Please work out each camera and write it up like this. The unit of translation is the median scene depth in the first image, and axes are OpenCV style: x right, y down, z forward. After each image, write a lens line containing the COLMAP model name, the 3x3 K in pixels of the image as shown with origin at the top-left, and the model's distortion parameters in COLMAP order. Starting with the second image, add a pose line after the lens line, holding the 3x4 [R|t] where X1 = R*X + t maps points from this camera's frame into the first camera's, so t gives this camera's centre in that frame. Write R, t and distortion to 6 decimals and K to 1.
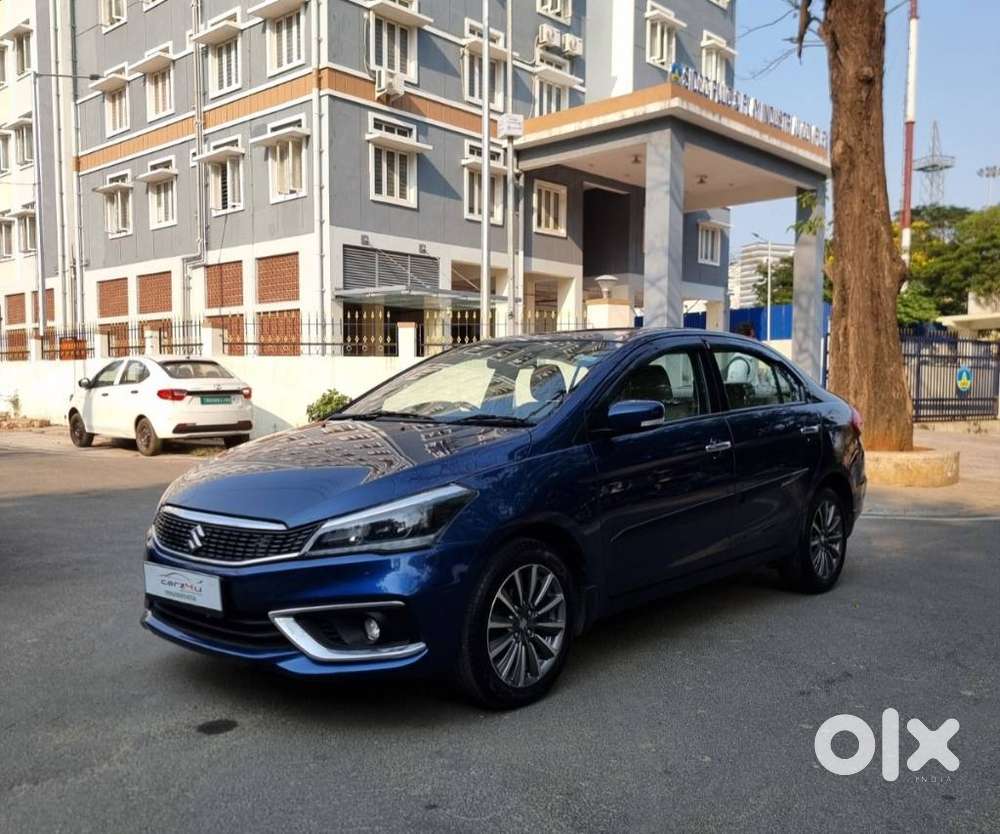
lens RADIAL K [[956.7, 0, 499.7], [0, 956.7, 431.3], [0, 0, 1]] dist [0.058310, 0.000000]
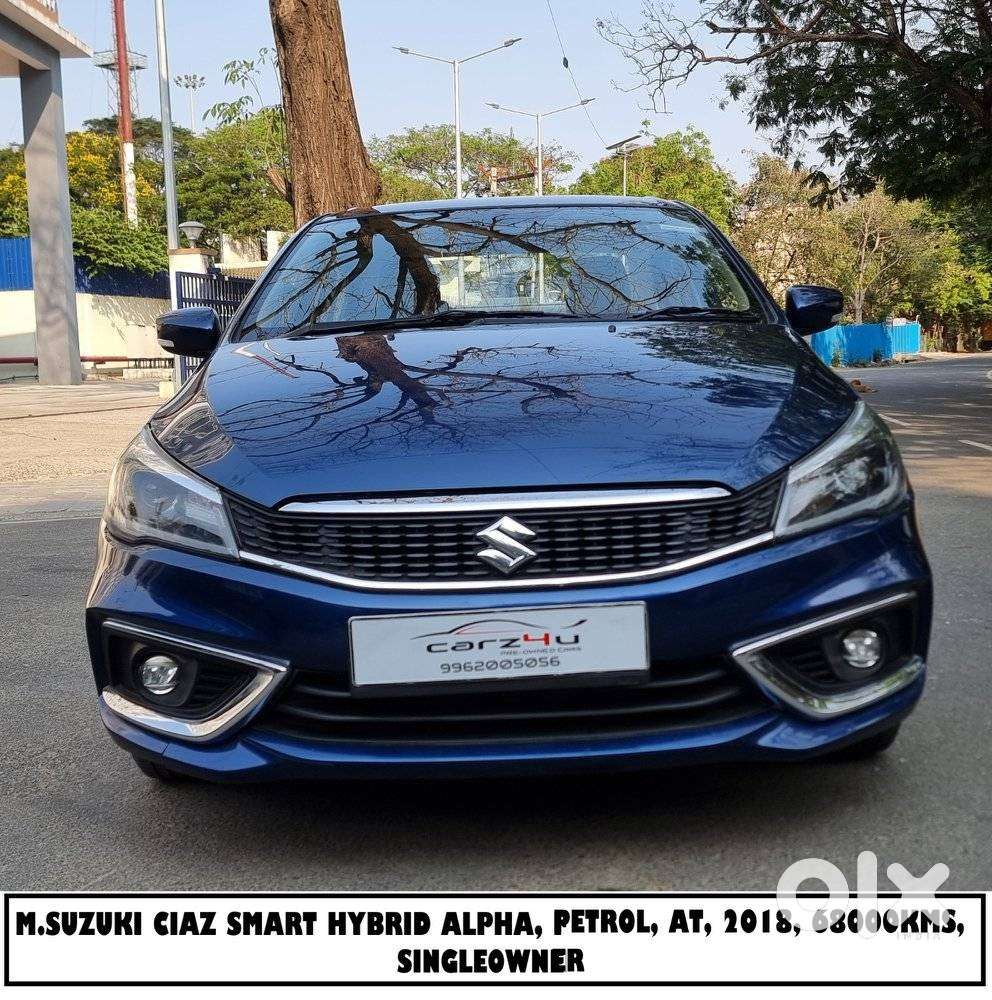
lens RADIAL K [[1334.5, 0, 514.7], [0, 1334.5, 467.6], [0, 0, 1]] dist [0.058548, 0.000000]
pose [[0.721021, -0.078369, 0.688467, -0.156785], [0.062171, 0.996893, 0.048366, 0.008466], [-0.690118, 0.007930, 0.723653, 0.104944]]
